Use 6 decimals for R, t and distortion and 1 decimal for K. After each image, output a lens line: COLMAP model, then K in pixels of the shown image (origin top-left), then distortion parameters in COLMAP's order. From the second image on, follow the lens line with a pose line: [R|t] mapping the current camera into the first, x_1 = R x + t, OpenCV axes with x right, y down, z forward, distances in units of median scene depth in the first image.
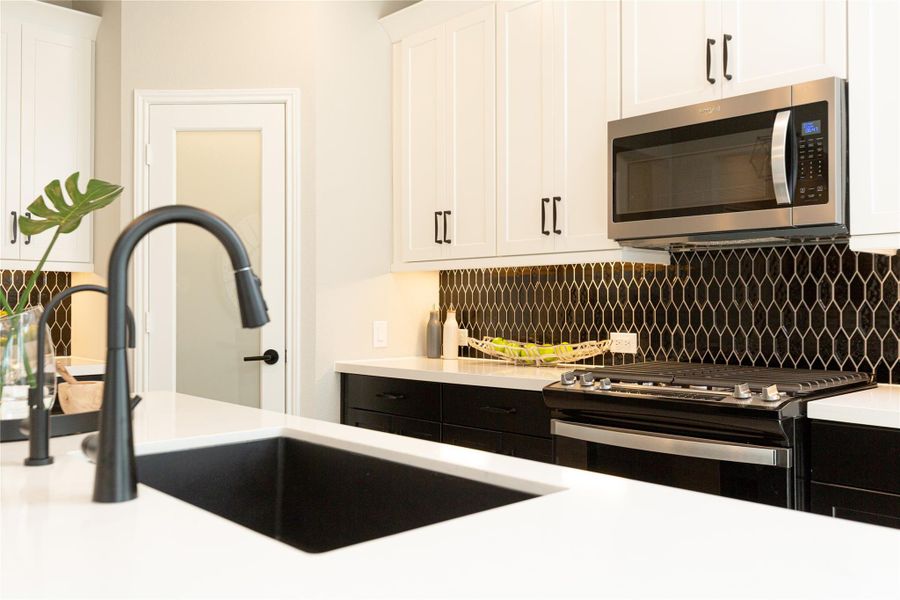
lens RADIAL K [[773.2, 0, 446.6], [0, 773.2, 296.1], [0, 0, 1]] dist [-0.001119, 0.002188]
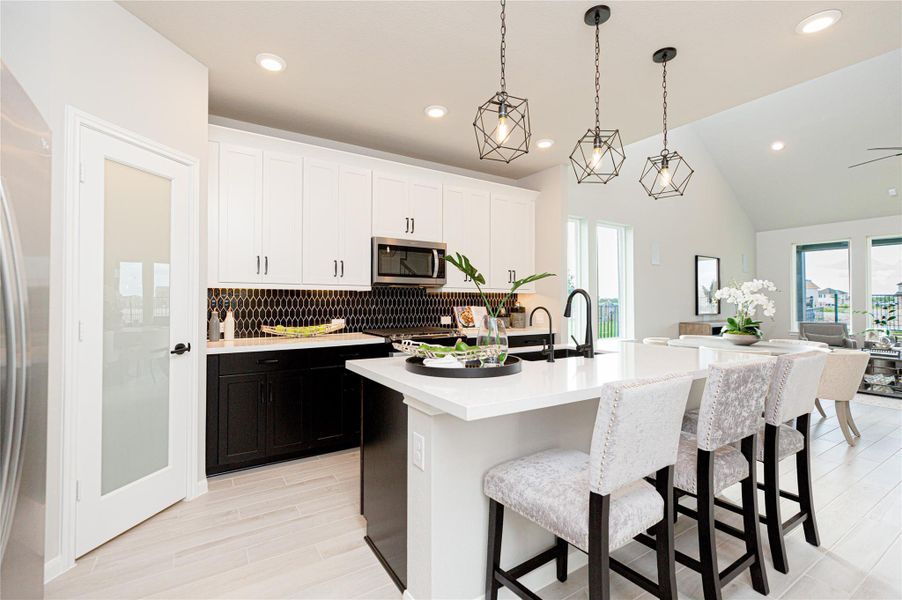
lens RADIAL K [[403.2, 0, 449.2], [0, 403.2, 296.0], [0, 0, 1]] dist [0.003240, -0.000585]
pose [[0.189315, 0.012249, 0.981840, -0.935189], [-0.013389, 0.999861, -0.009892, -0.016126], [-0.981825, -0.011273, 0.189453, 0.448214]]
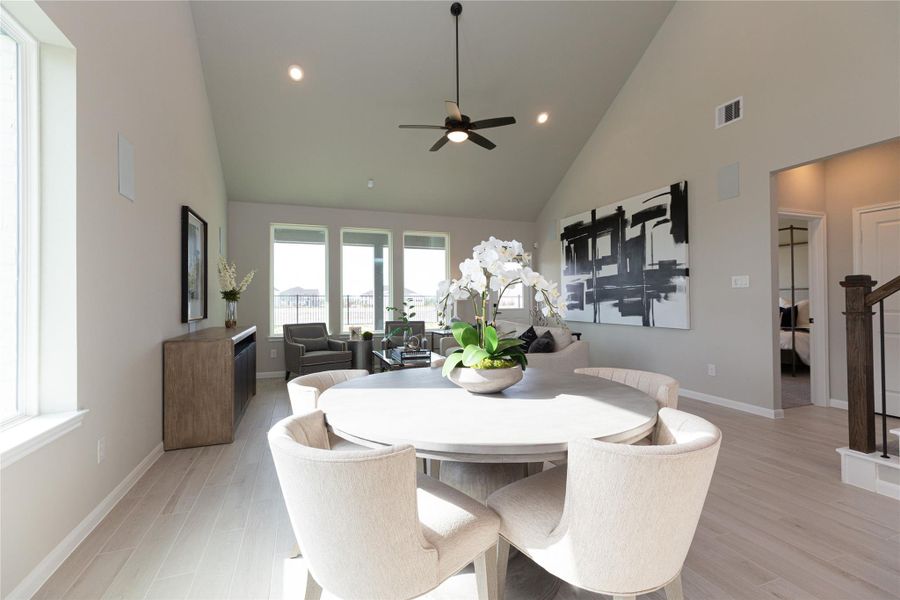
lens RADIAL K [[402.3, 0, 448.2], [0, 402.3, 296.0], [0, 0, 1]] dist [0.003240, -0.000585]
pose [[-0.919367, 0.010904, 0.393249, 0.459967], [0.001122, 0.999684, -0.025096, 0.004714], [-0.393399, -0.022631, -0.919089, 0.277864]]
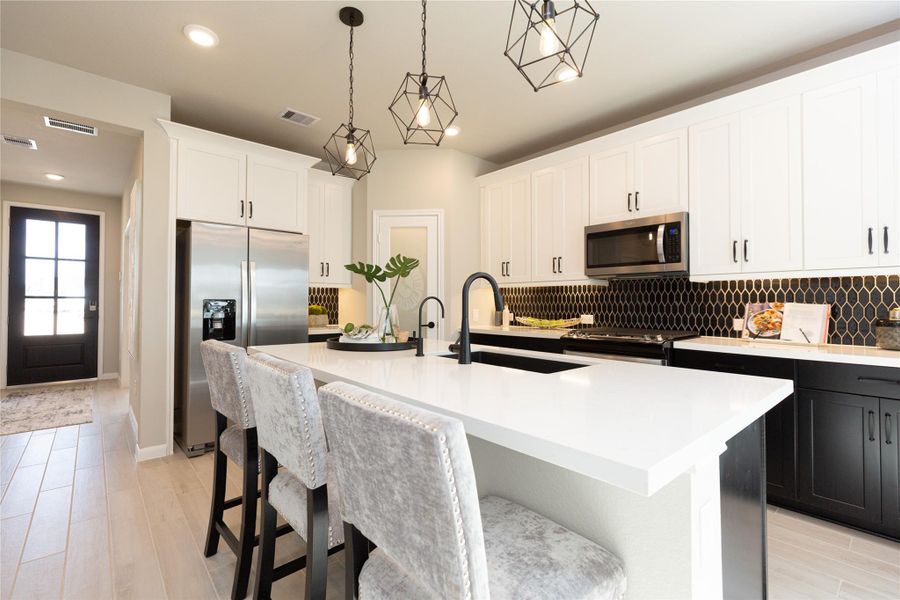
lens RADIAL K [[402.3, 0, 448.2], [0, 402.3, 296.0], [0, 0, 1]] dist [0.003240, -0.000585]
pose [[0.999185, 0.001678, -0.040330, -0.142906], [-0.001819, 0.999992, -0.003454, -0.004802], [0.040324, 0.003525, 0.999180, -0.229284]]
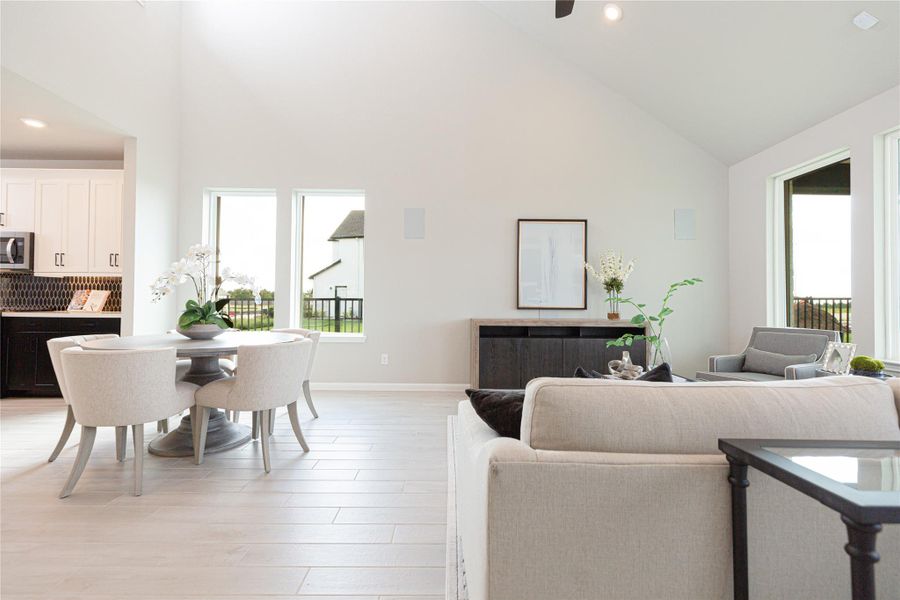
lens RADIAL K [[409.6, 0, 444.9], [0, 409.6, 302.2], [0, 0, 1]] dist [0.001222, -0.000006]
pose [[0.685572, 0.003171, 0.727998, 0.316620], [-0.015559, 0.999826, 0.010297, 0.014879], [-0.727838, -0.018386, 0.685502, -1.432523]]
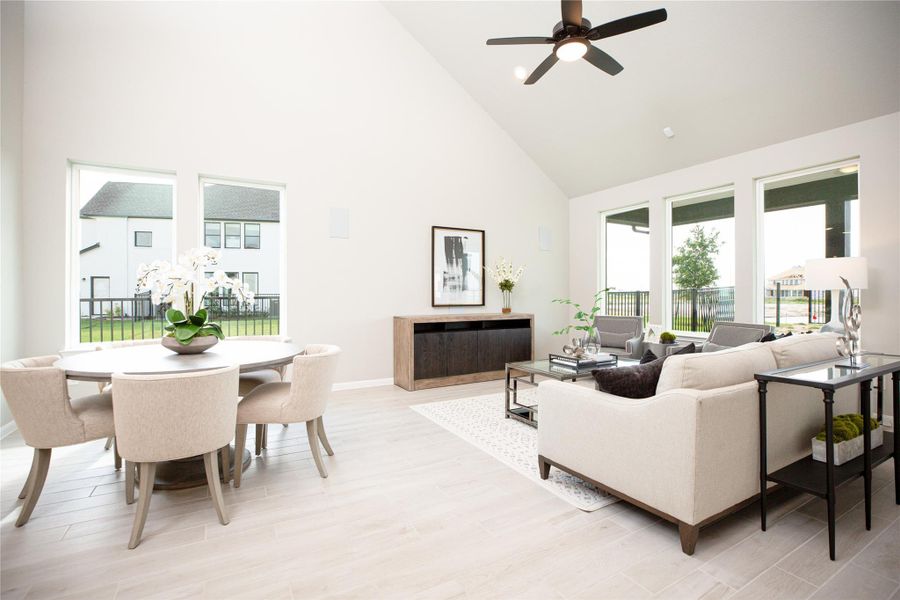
lens RADIAL K [[420.5, 0, 446.0], [0, 420.5, 298.9], [0, 0, 1]] dist [-0.031934, 0.000123]
pose [[0.248998, -0.014660, 0.968393, -0.096459], [-0.009223, 0.999804, 0.017507, -0.013183], [-0.968460, -0.013290, 0.248814, -1.054495]]
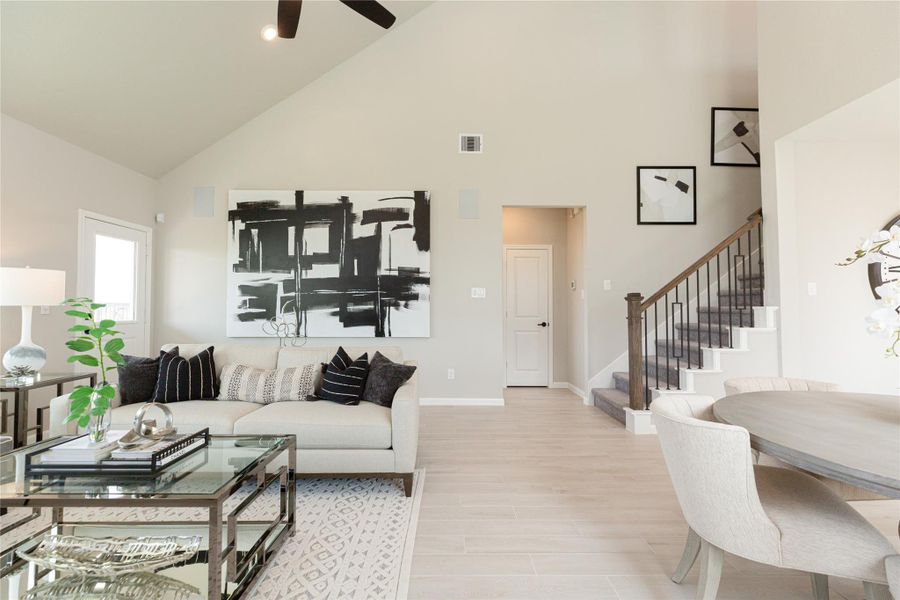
lens RADIAL K [[402.3, 0, 448.2], [0, 402.3, 296.0], [0, 0, 1]] dist [0.003240, -0.000585]
pose [[-0.684678, -0.022724, -0.728492, 1.343885], [0.008377, 0.999202, -0.039041, -0.004065], [0.728798, -0.032834, -0.683941, -0.401615]]
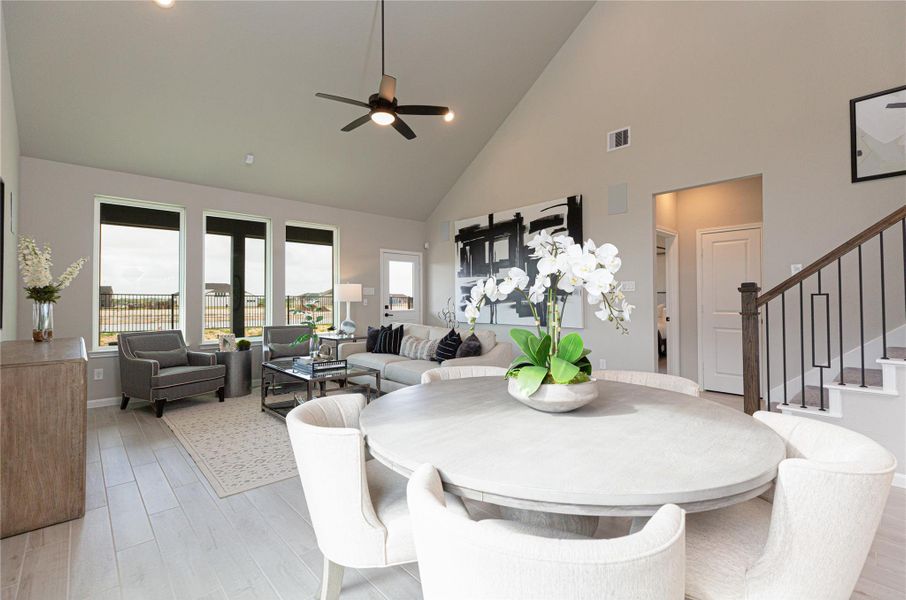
lens RADIAL K [[403.7, 0, 451.6], [0, 403.7, 295.2], [0, 0, 1]] dist [0.002900, 0.000080]
pose [[-0.999887, 0.004125, 0.014488, 0.764244], [0.003704, 0.999572, -0.029028, 0.001411], [-0.014601, -0.028971, -0.999474, 0.222703]]
